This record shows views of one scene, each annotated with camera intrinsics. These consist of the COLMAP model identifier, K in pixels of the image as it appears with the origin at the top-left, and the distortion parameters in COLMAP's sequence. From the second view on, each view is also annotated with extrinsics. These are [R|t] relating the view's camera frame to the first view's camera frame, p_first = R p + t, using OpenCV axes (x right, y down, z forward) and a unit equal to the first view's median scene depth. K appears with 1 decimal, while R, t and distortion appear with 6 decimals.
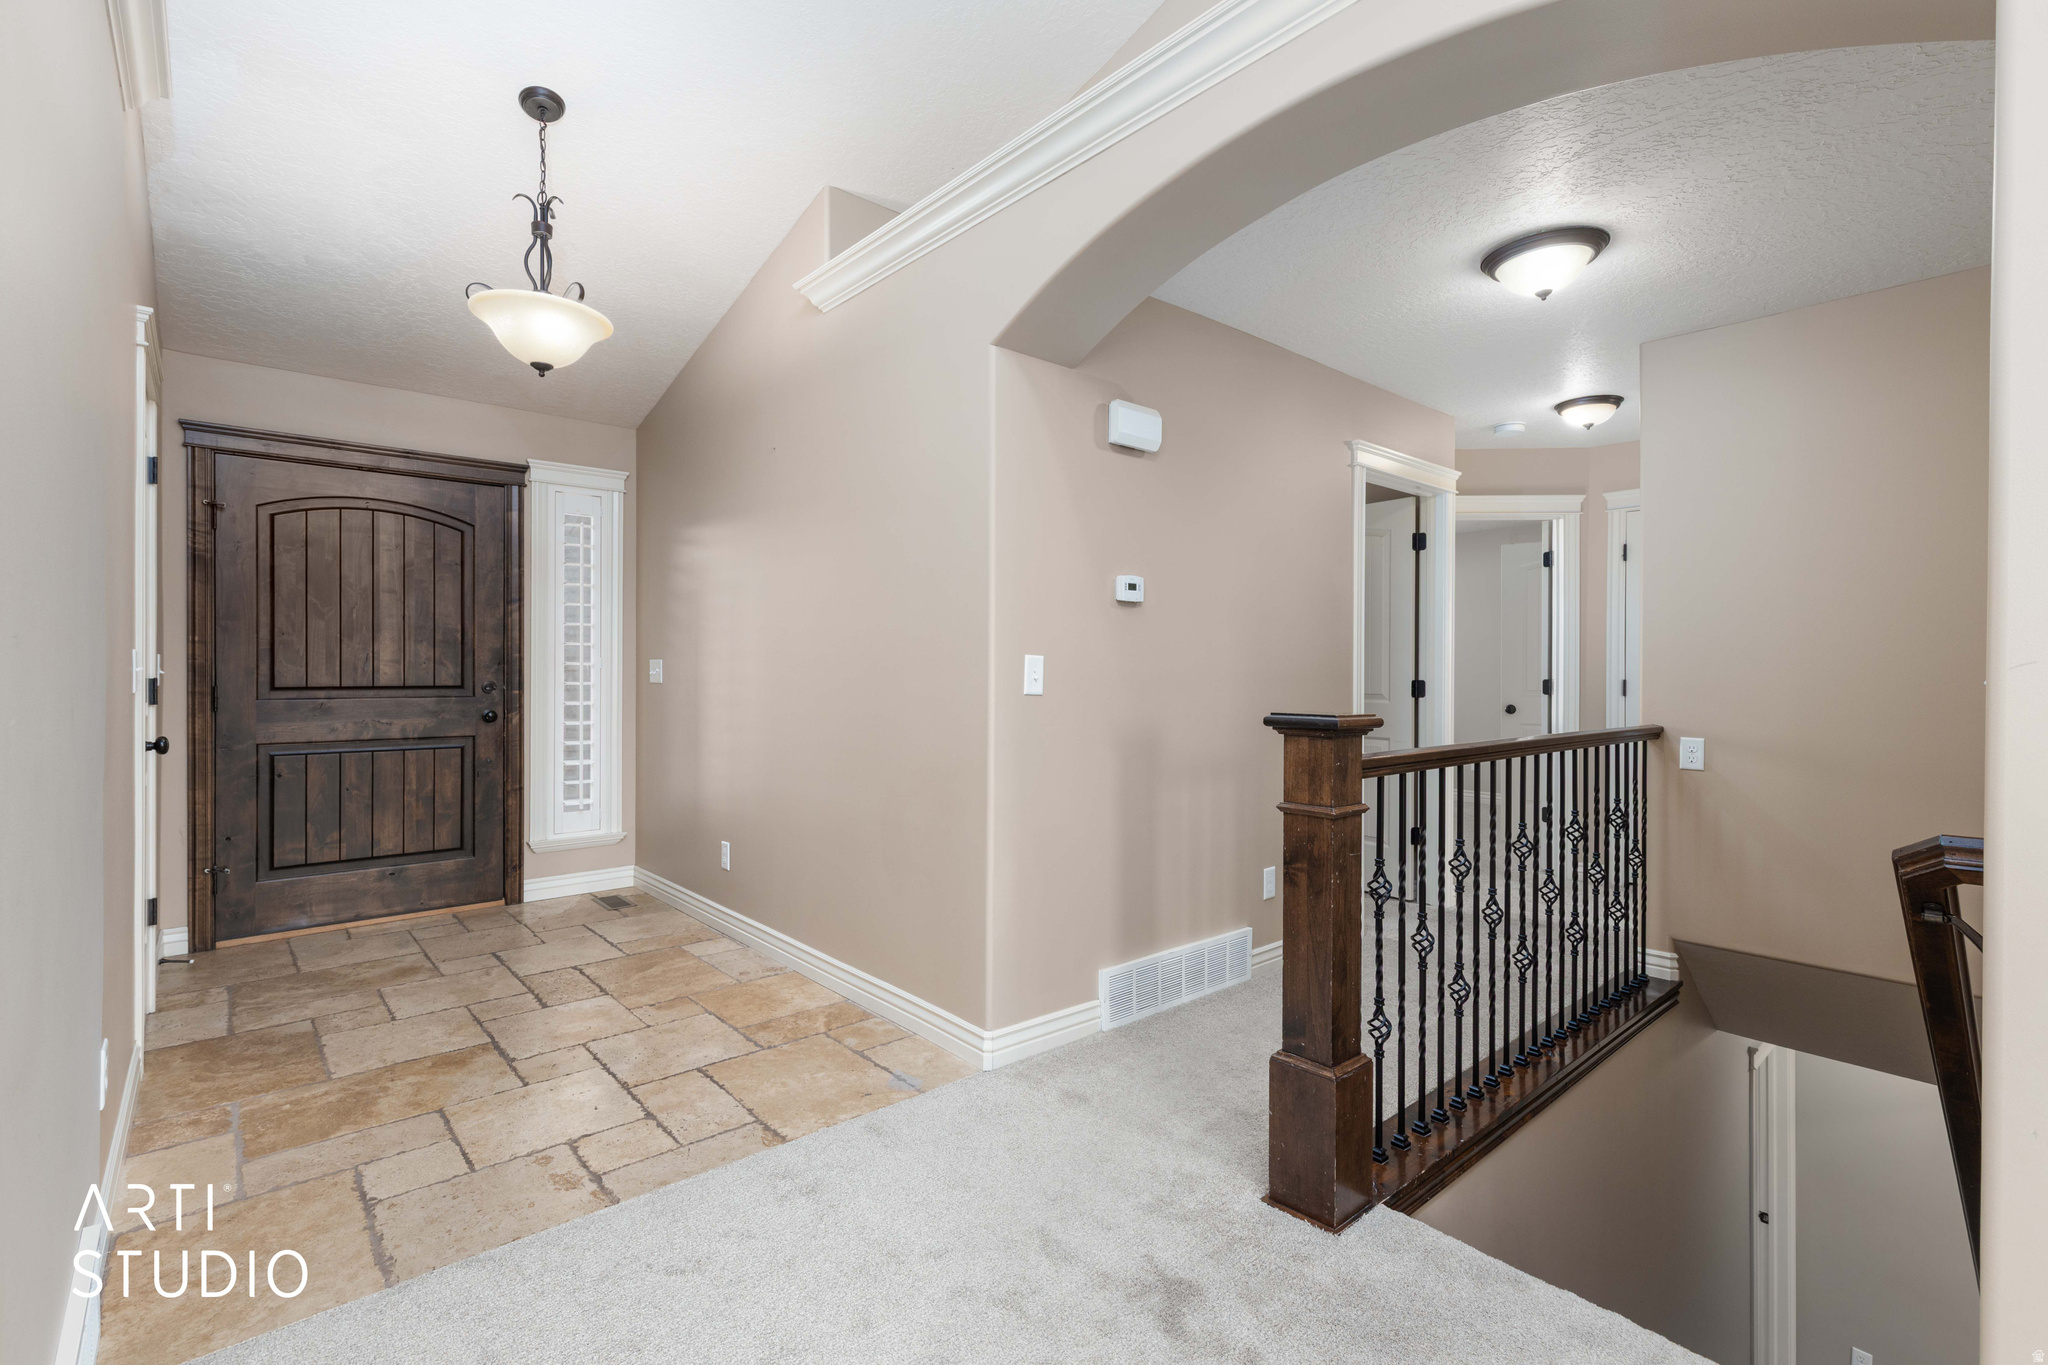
lens RADIAL K [[938.2, 0, 1025.1], [0, 938.2, 673.3], [0, 0, 1]] dist [0.006078, -0.001038]
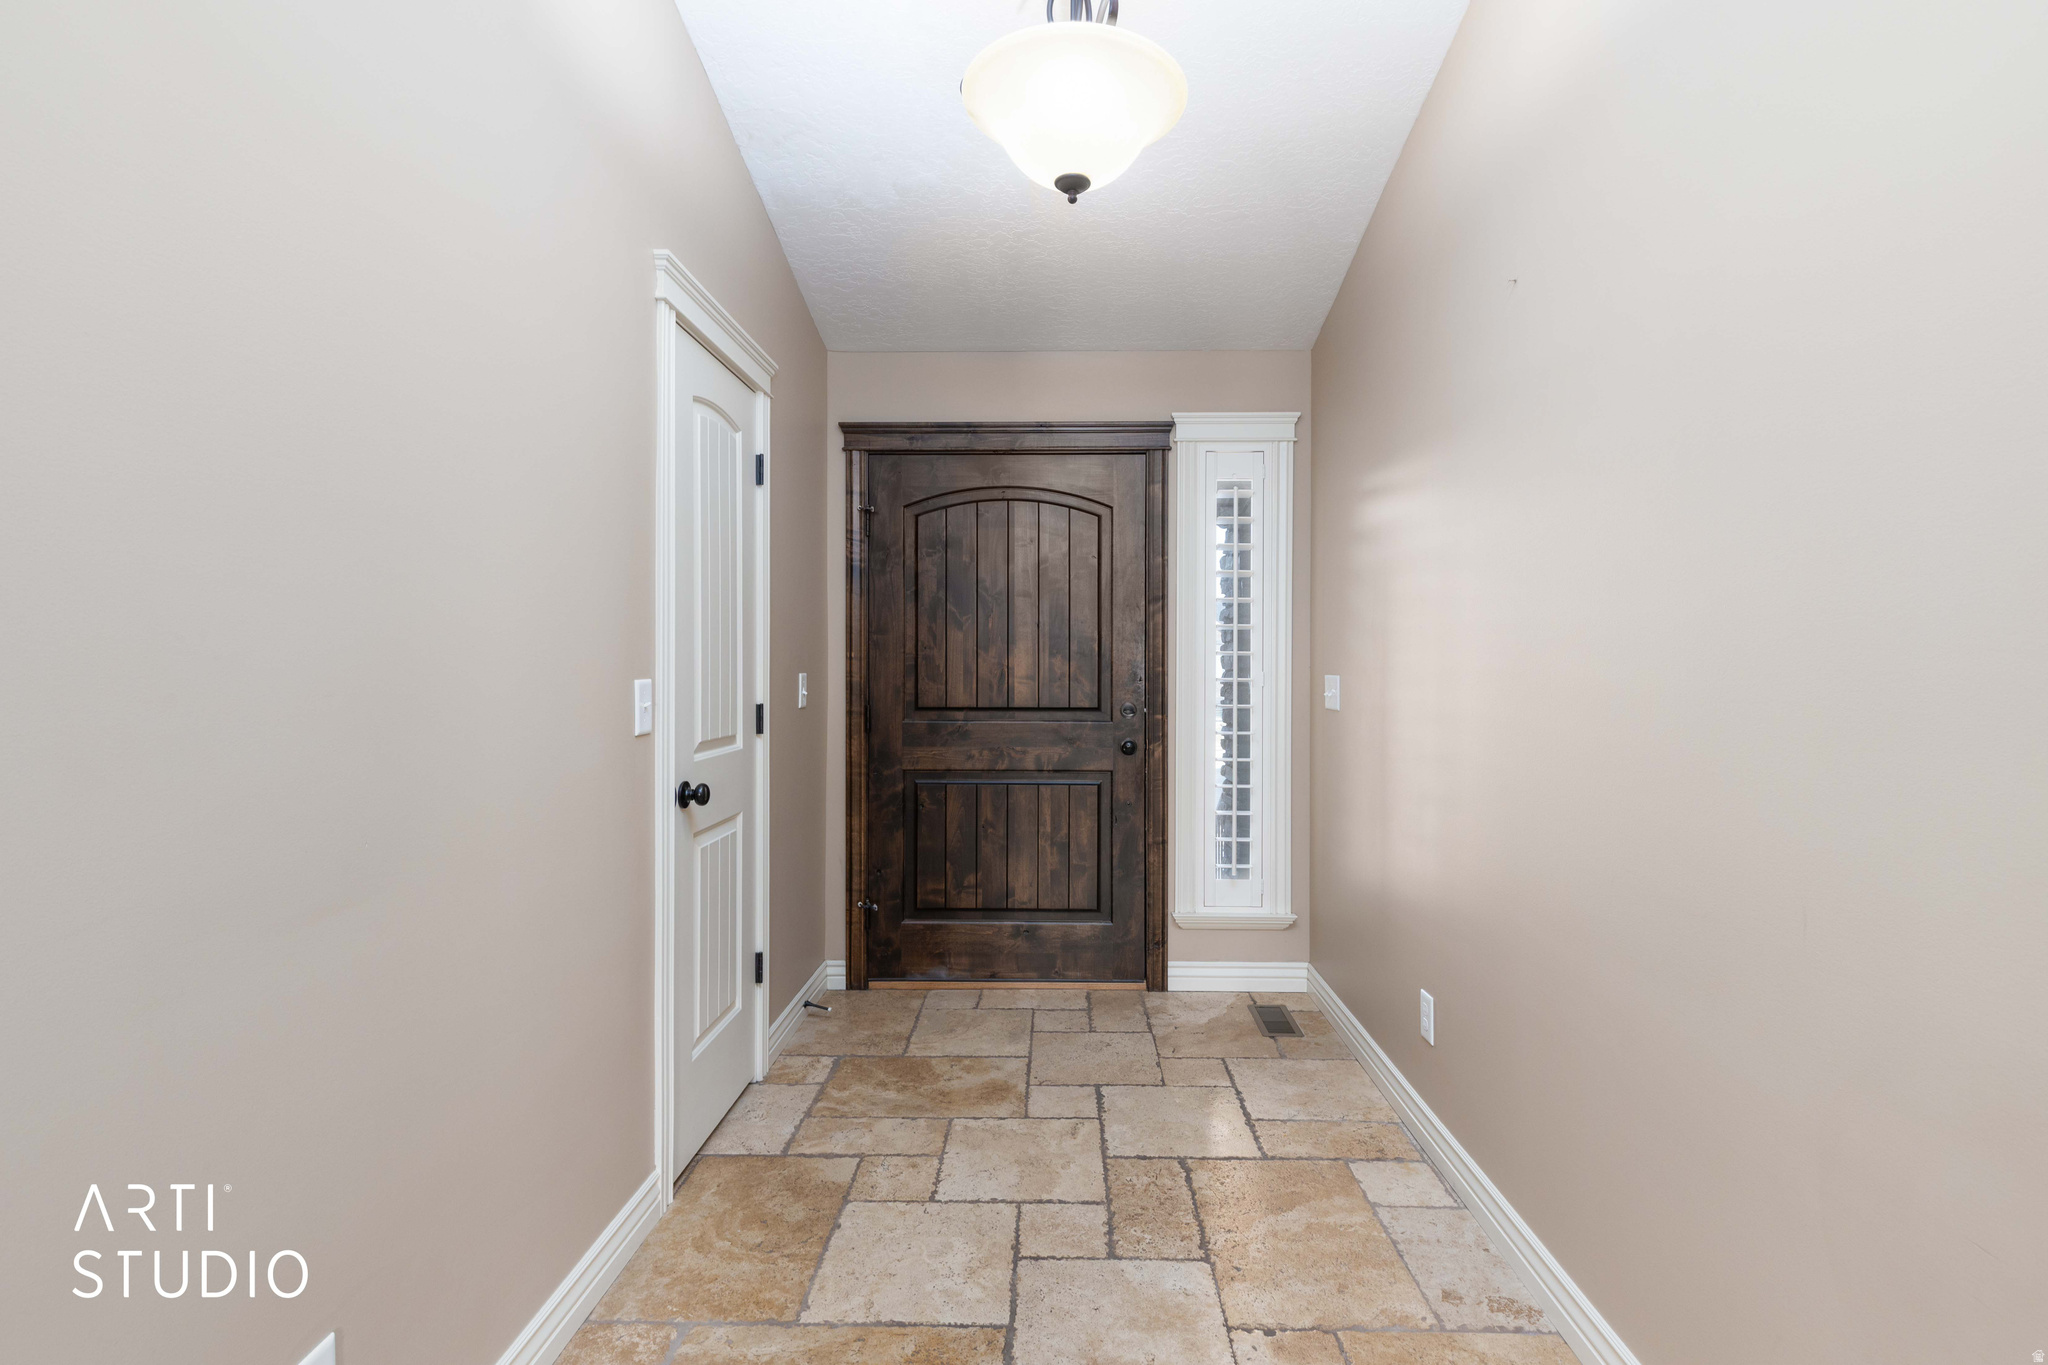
lens RADIAL K [[938.2, 0, 1050.8], [0, 938.2, 661.0], [0, 0, 1]] dist [0.006078, -0.001038]
pose [[0.743711, -0.002076, -0.668498, -0.100562], [-0.002533, 0.999979, -0.005923, -0.023429], [0.668497, 0.006098, 0.743690, 0.403256]]
